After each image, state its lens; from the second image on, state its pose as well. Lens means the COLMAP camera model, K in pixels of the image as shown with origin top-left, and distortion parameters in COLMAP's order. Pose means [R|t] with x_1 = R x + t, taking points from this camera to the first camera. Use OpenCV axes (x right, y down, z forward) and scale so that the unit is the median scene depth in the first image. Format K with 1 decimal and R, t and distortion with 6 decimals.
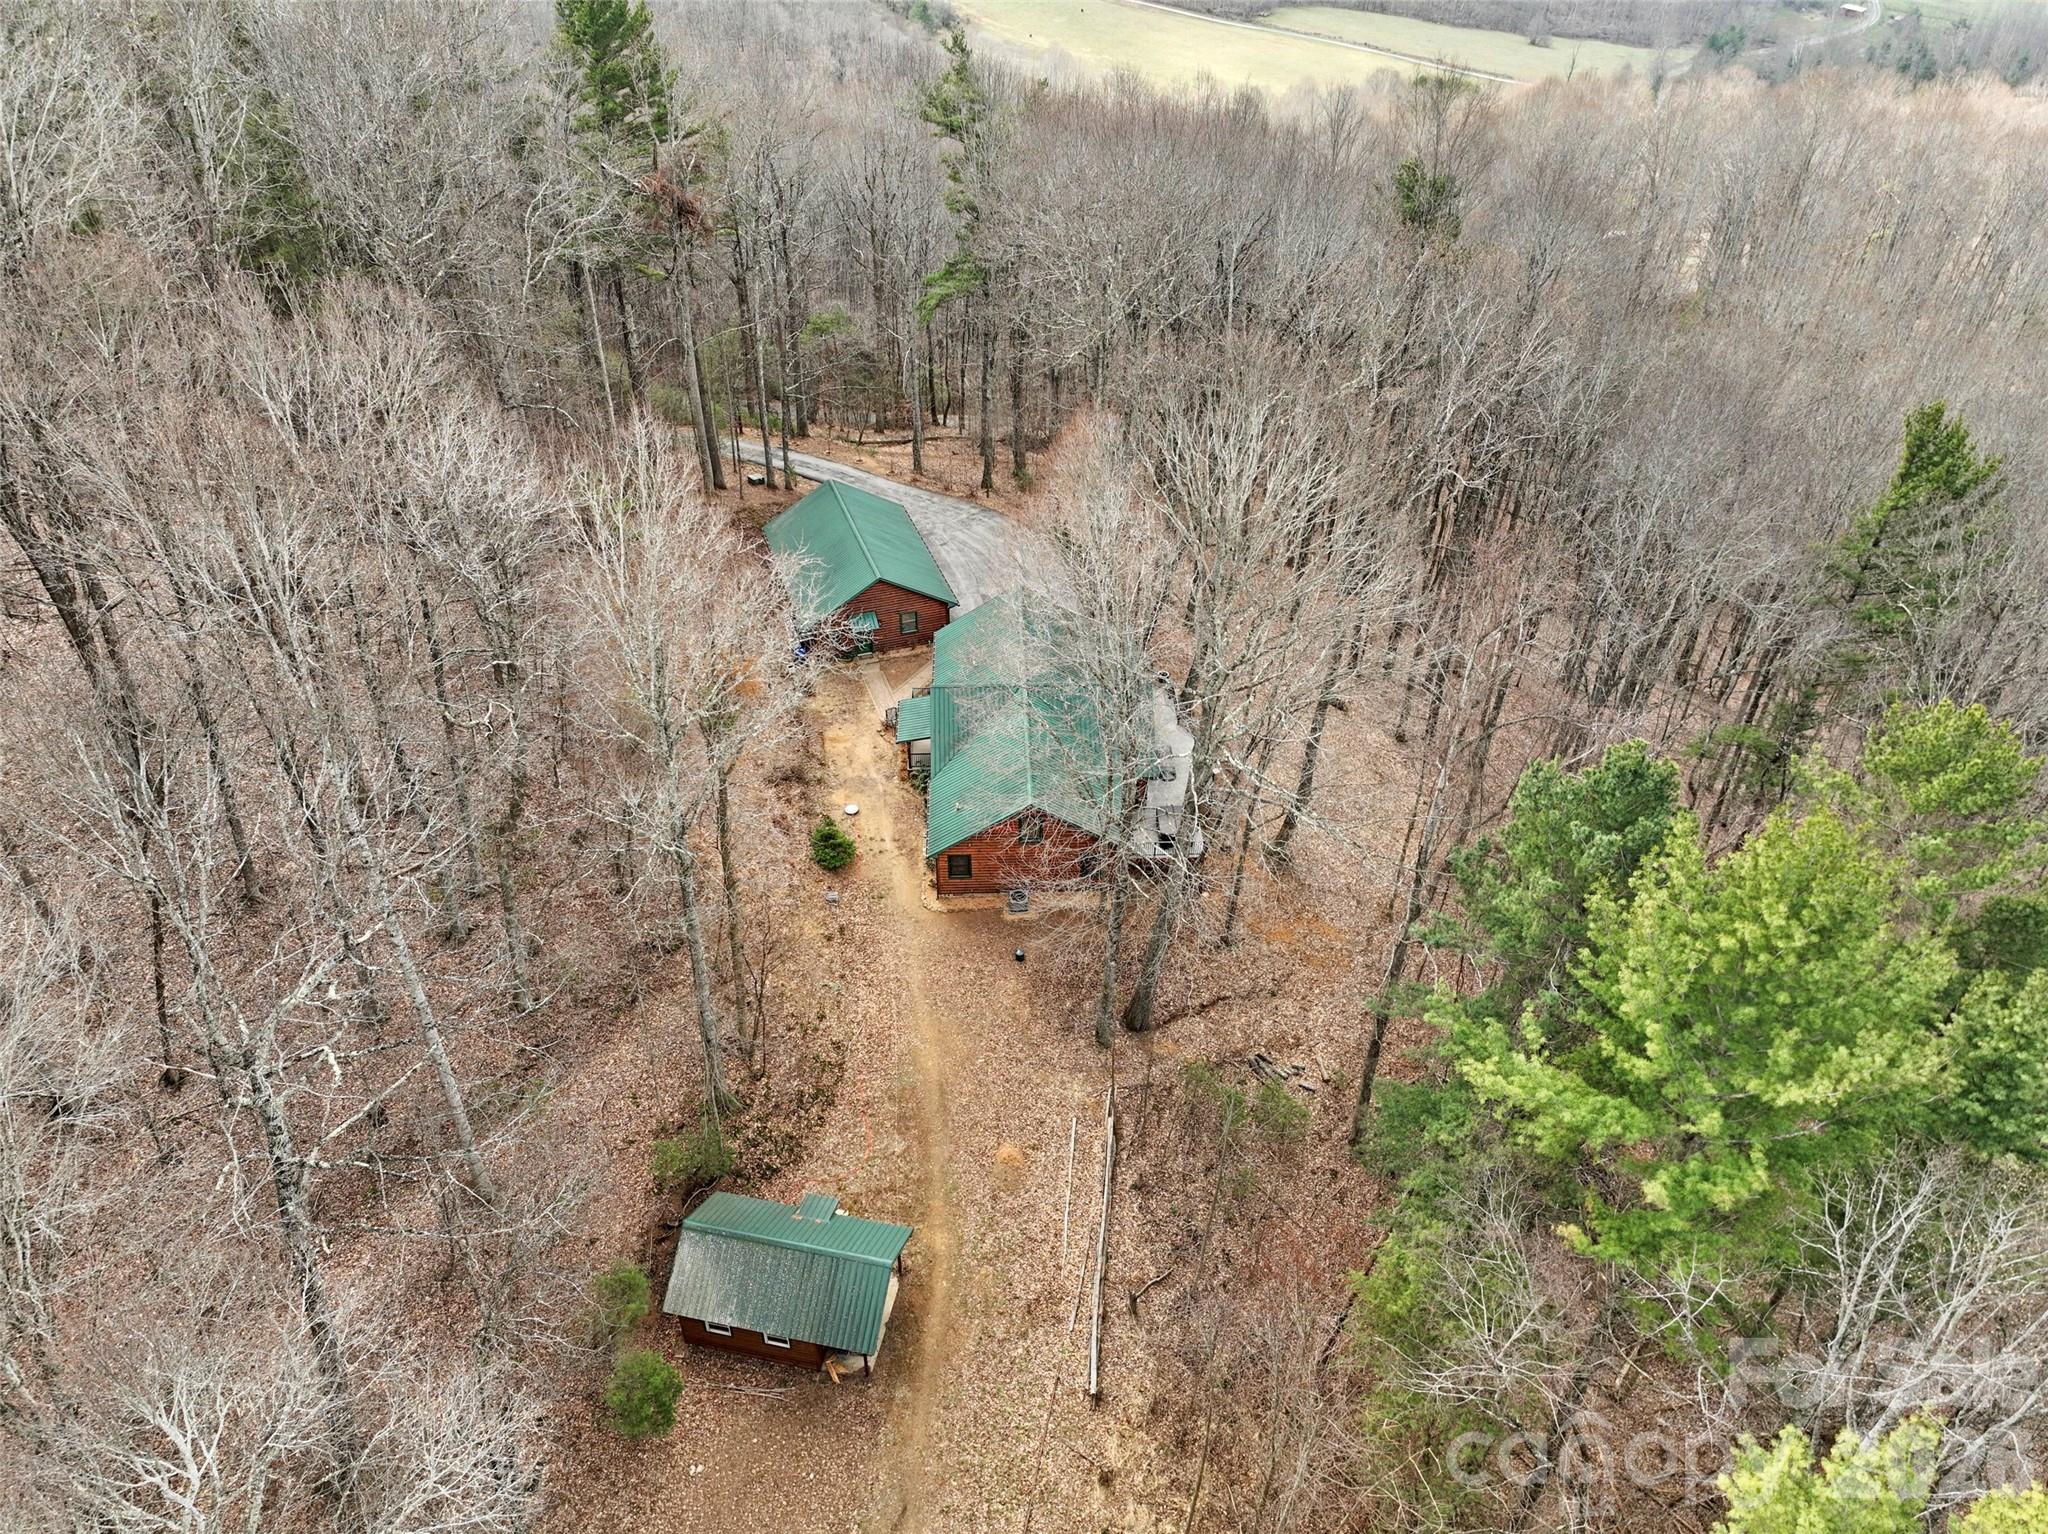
lens RADIAL K [[1423.8, 0, 1029.8], [0, 1423.8, 739.4], [0, 0, 1]] dist [0.003901, 0.001711]
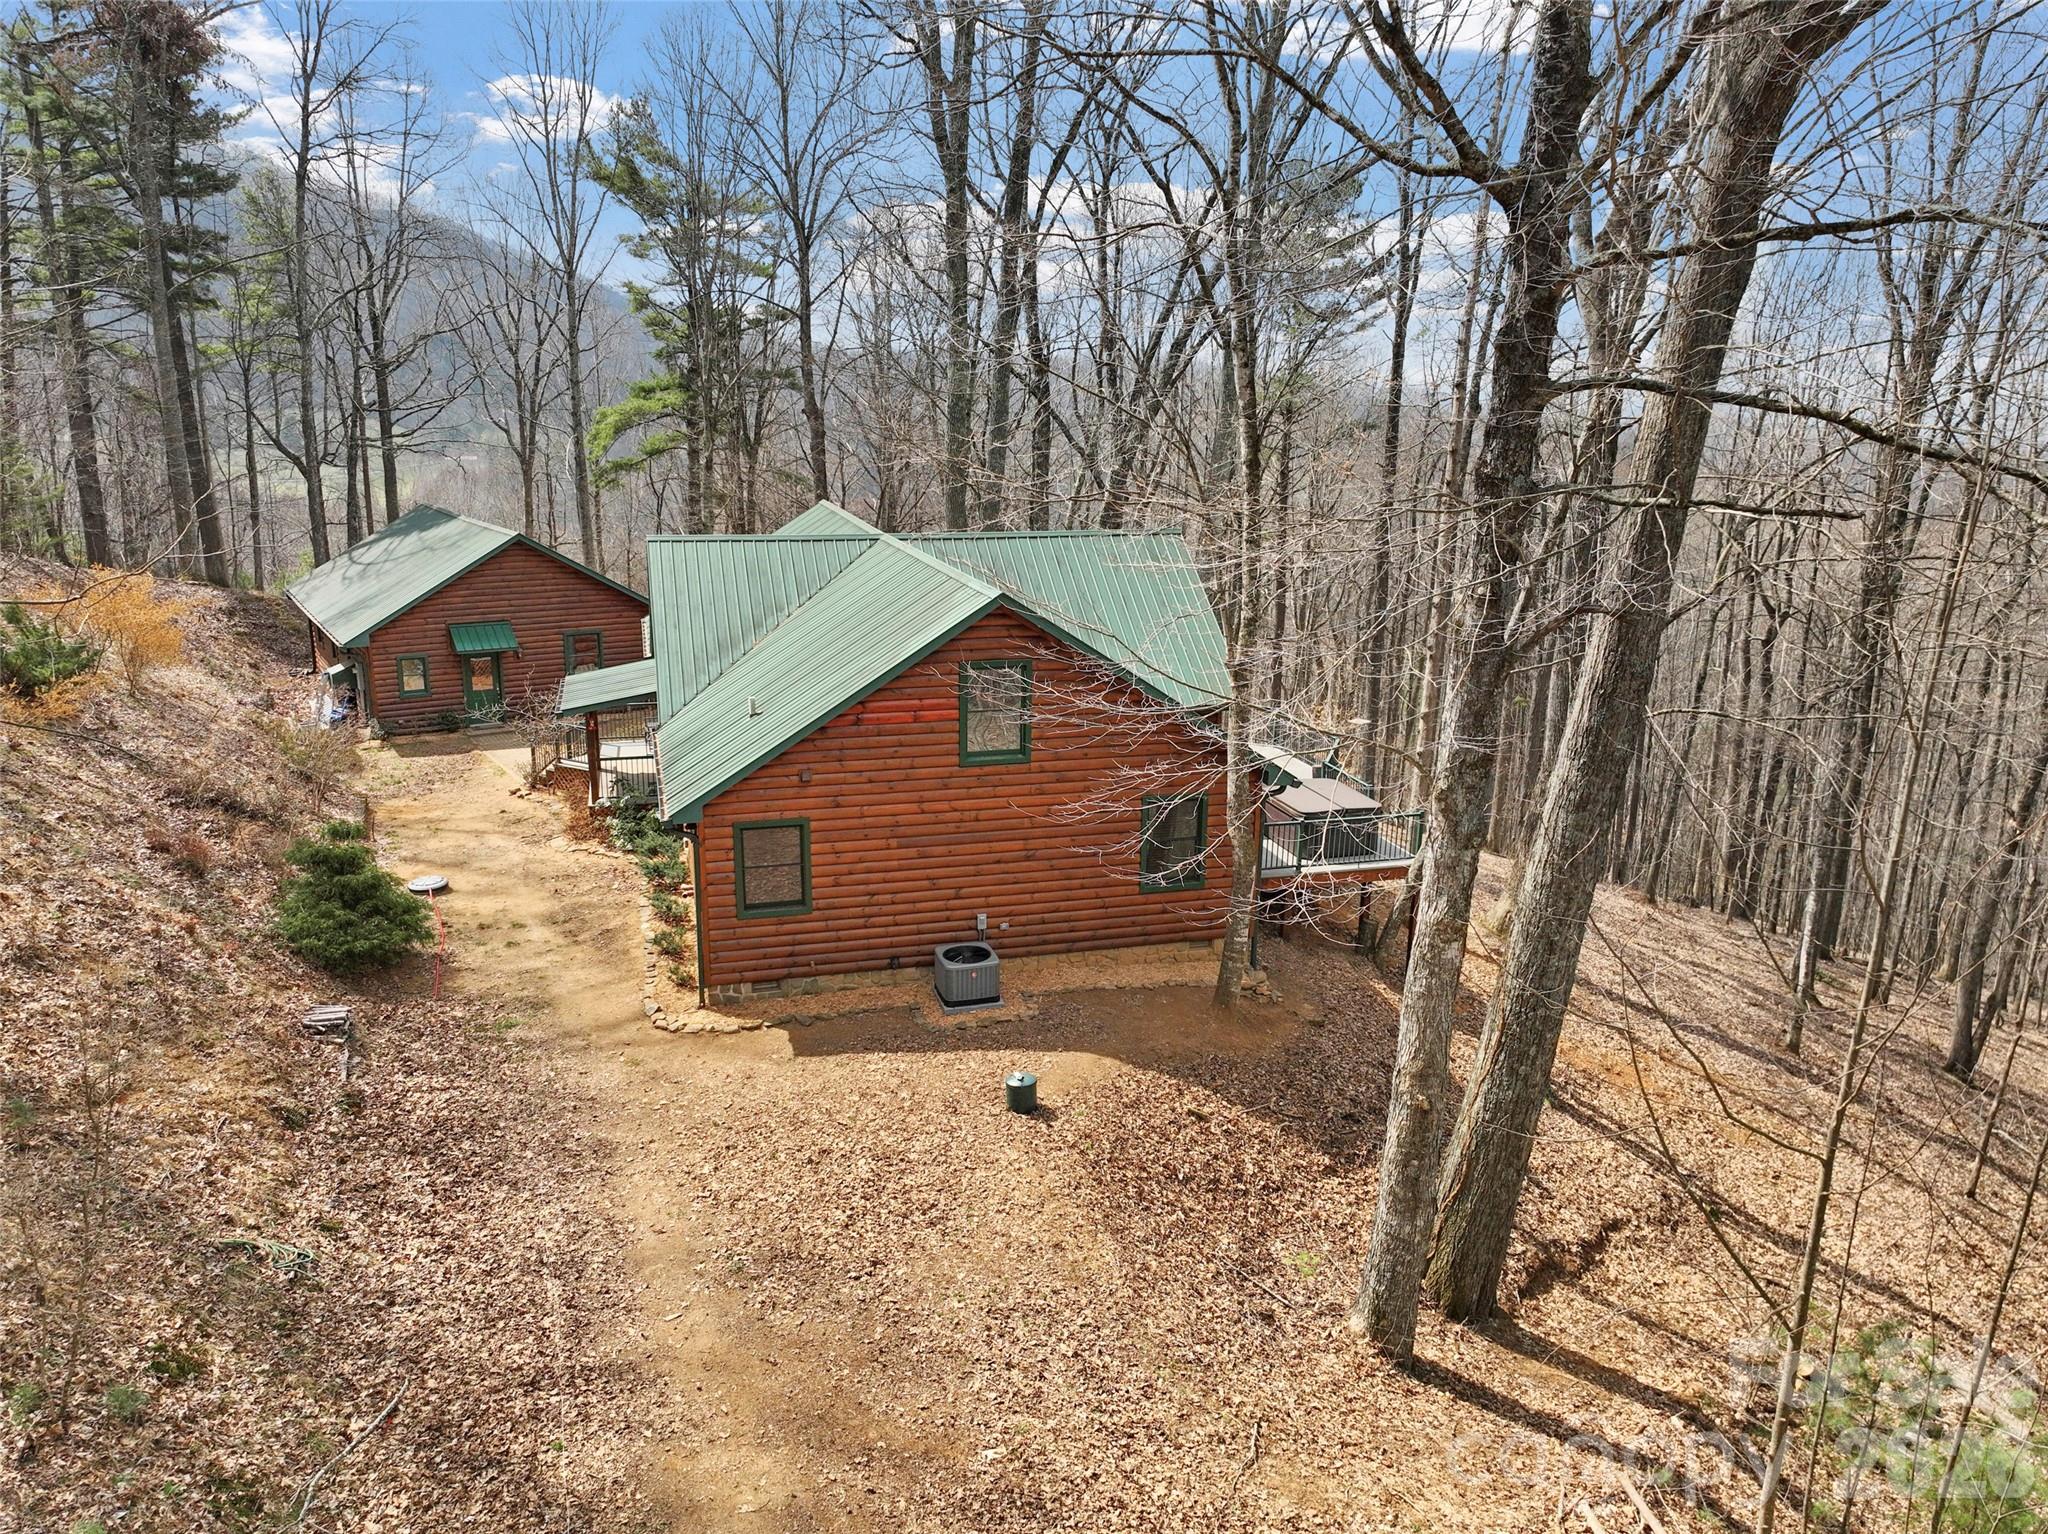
lens RADIAL K [[1423.8, 0, 1029.8], [0, 1423.8, 739.4], [0, 0, 1]] dist [0.003901, 0.001711]
pose [[0.971537, -0.054441, 0.230548, -0.083165], [0.142498, 0.911771, -0.385186, 0.244656], [-0.189237, 0.407075, 0.893577, 0.892064]]
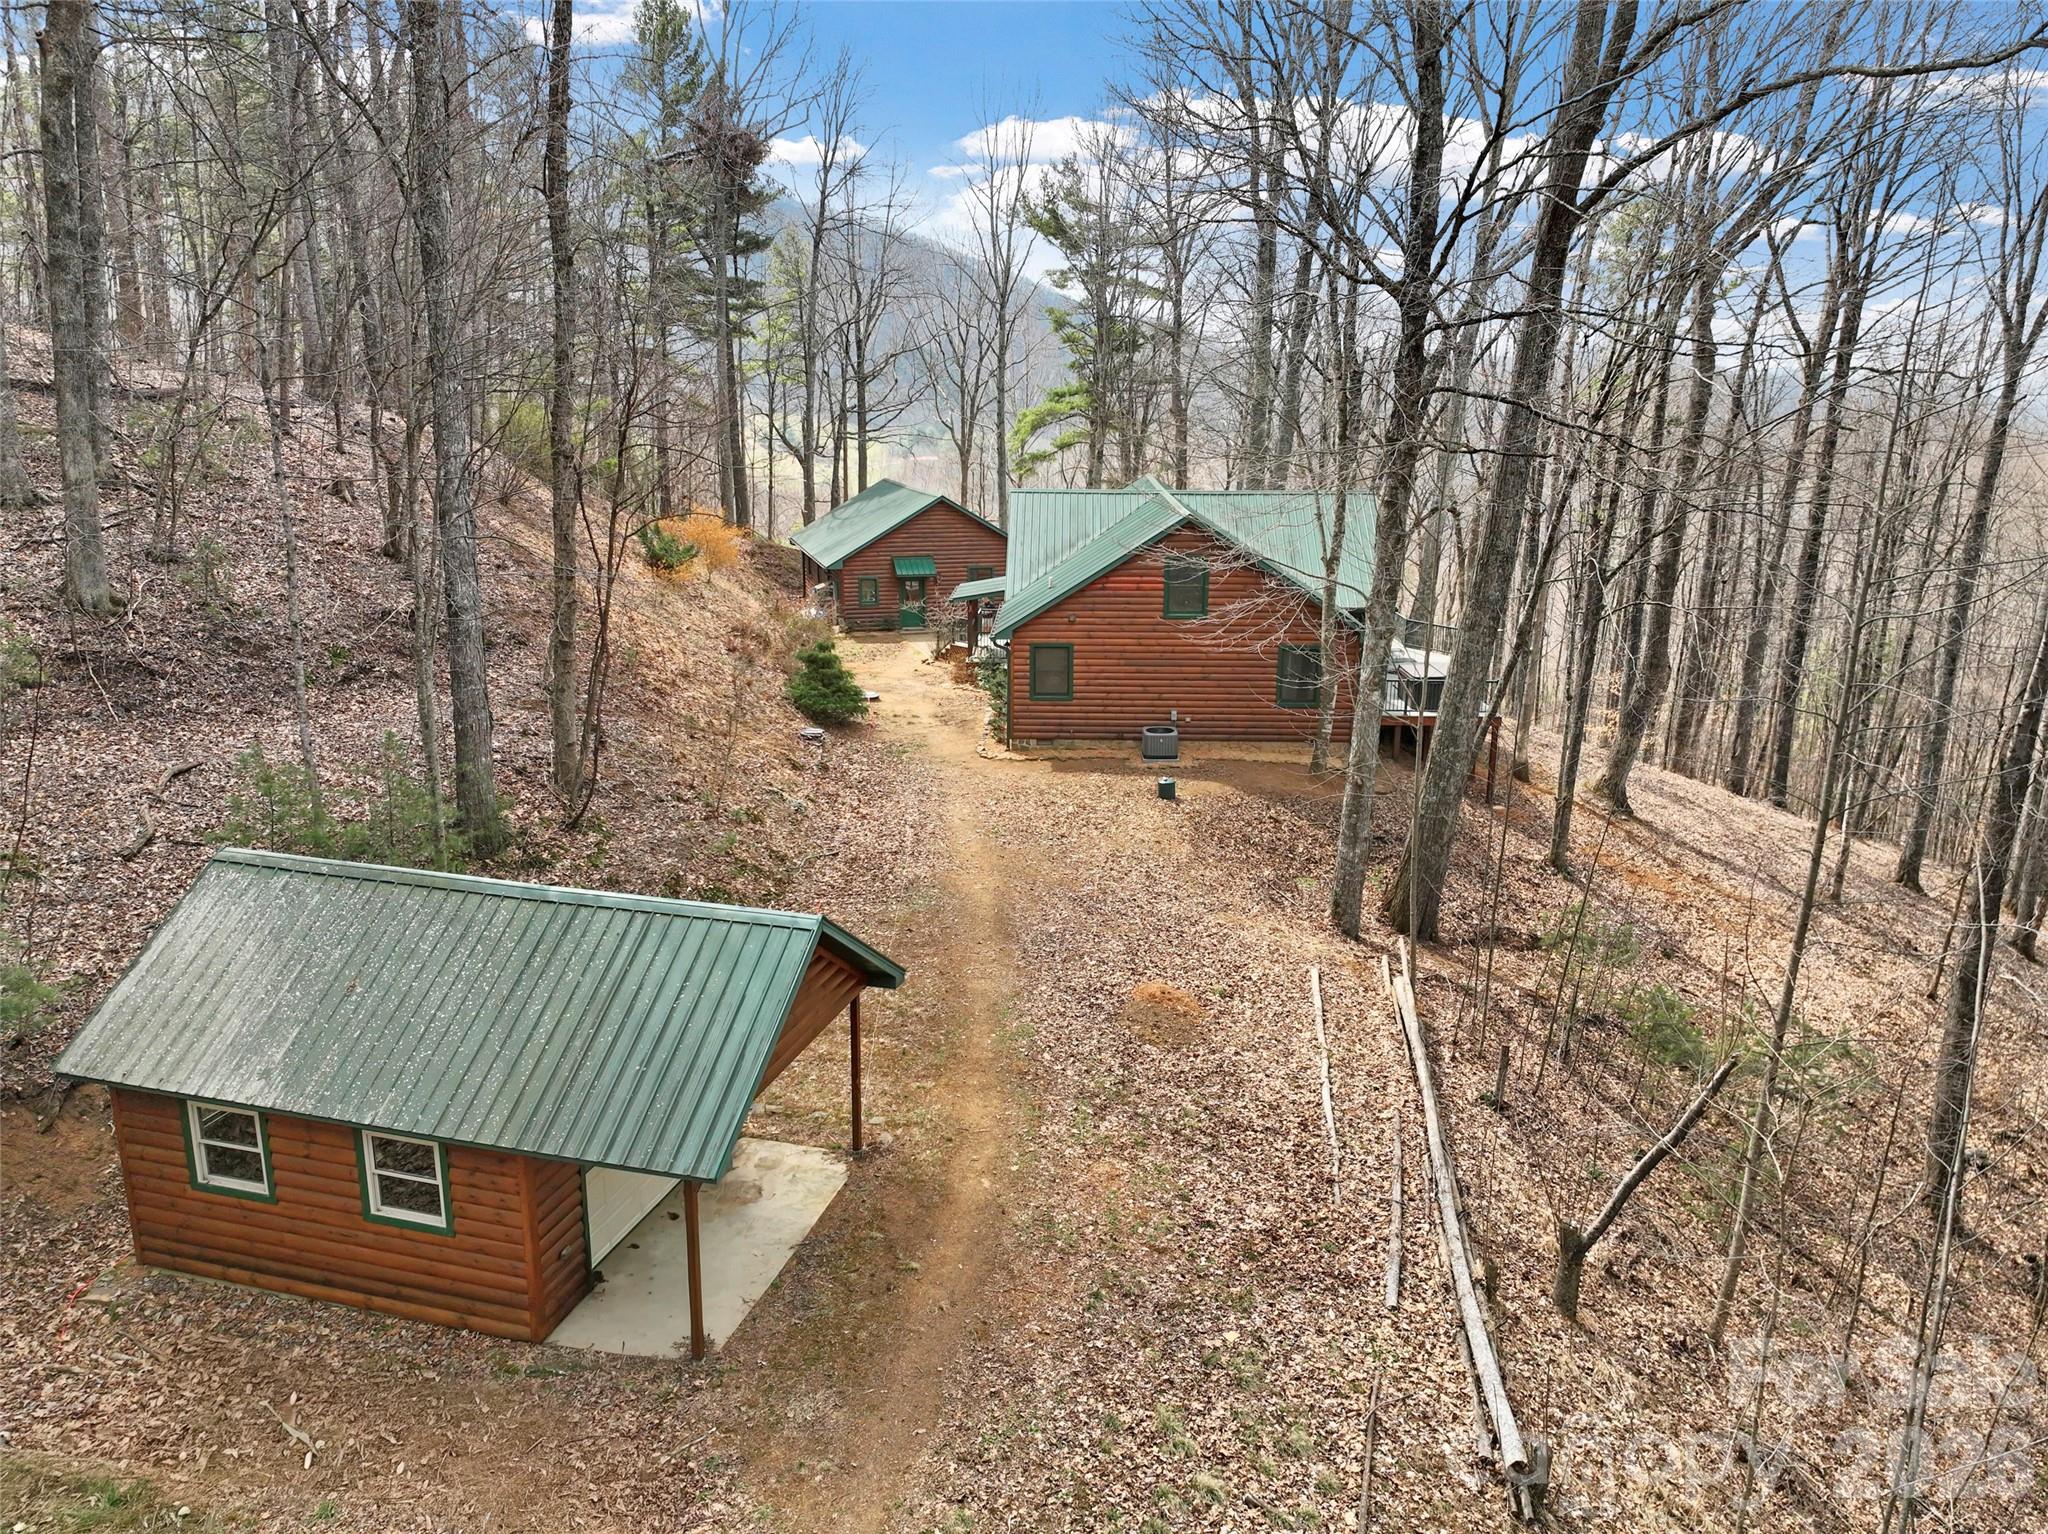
lens RADIAL K [[1423.8, 0, 1029.8], [0, 1423.8, 739.4], [0, 0, 1]] dist [0.003901, 0.001711]
pose [[0.998076, 0.010484, -0.061116, -0.030657], [-0.034310, 0.914350, -0.403468, 0.423175], [0.051651, 0.404789, 0.912950, 0.659059]]
